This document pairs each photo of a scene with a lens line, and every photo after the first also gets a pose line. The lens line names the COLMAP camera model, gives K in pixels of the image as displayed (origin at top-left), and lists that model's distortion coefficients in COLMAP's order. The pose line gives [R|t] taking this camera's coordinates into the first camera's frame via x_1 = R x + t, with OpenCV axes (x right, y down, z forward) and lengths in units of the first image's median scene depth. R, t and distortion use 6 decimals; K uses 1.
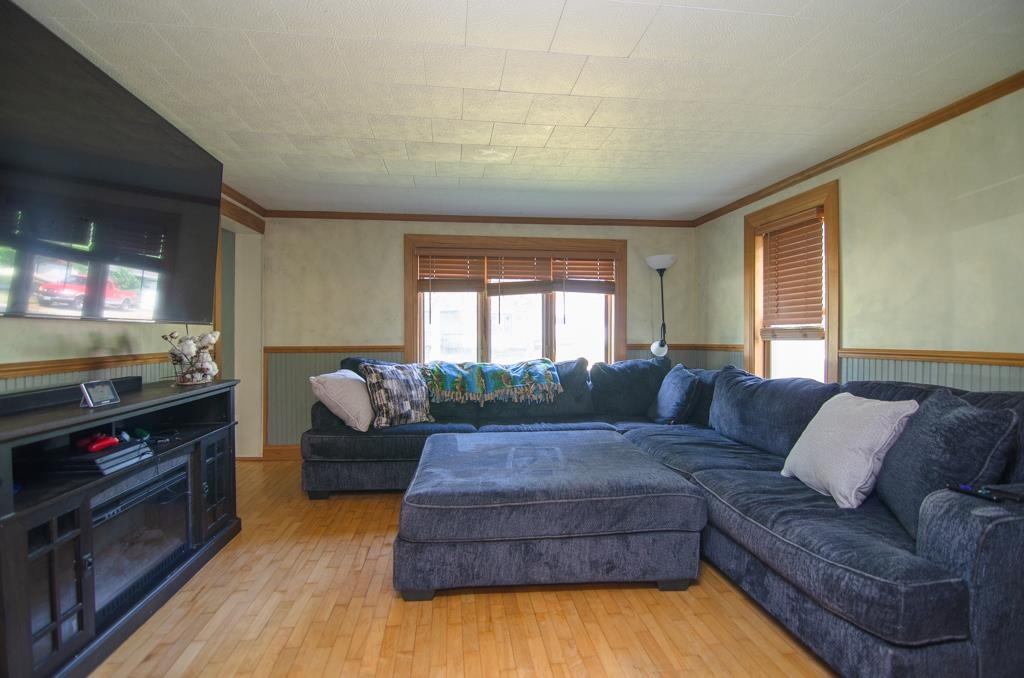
lens RADIAL K [[475.7, 0, 510.0], [0, 475.7, 341.8], [0, 0, 1]] dist [0.000451, -0.013025]
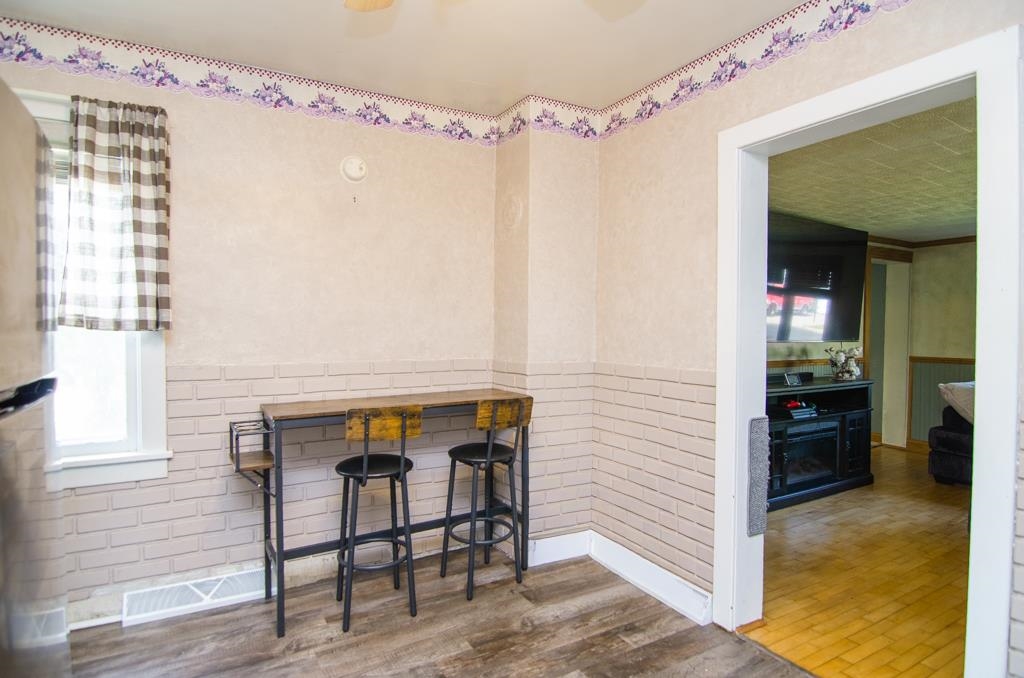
lens RADIAL K [[475.7, 0, 510.0], [0, 475.7, 341.8], [0, 0, 1]] dist [0.000451, -0.013025]
pose [[0.328173, 0.017981, -0.944446, 0.469449], [-0.018002, 0.999756, 0.012779, -0.039392], [0.944446, 0.012809, 0.328417, -0.585281]]
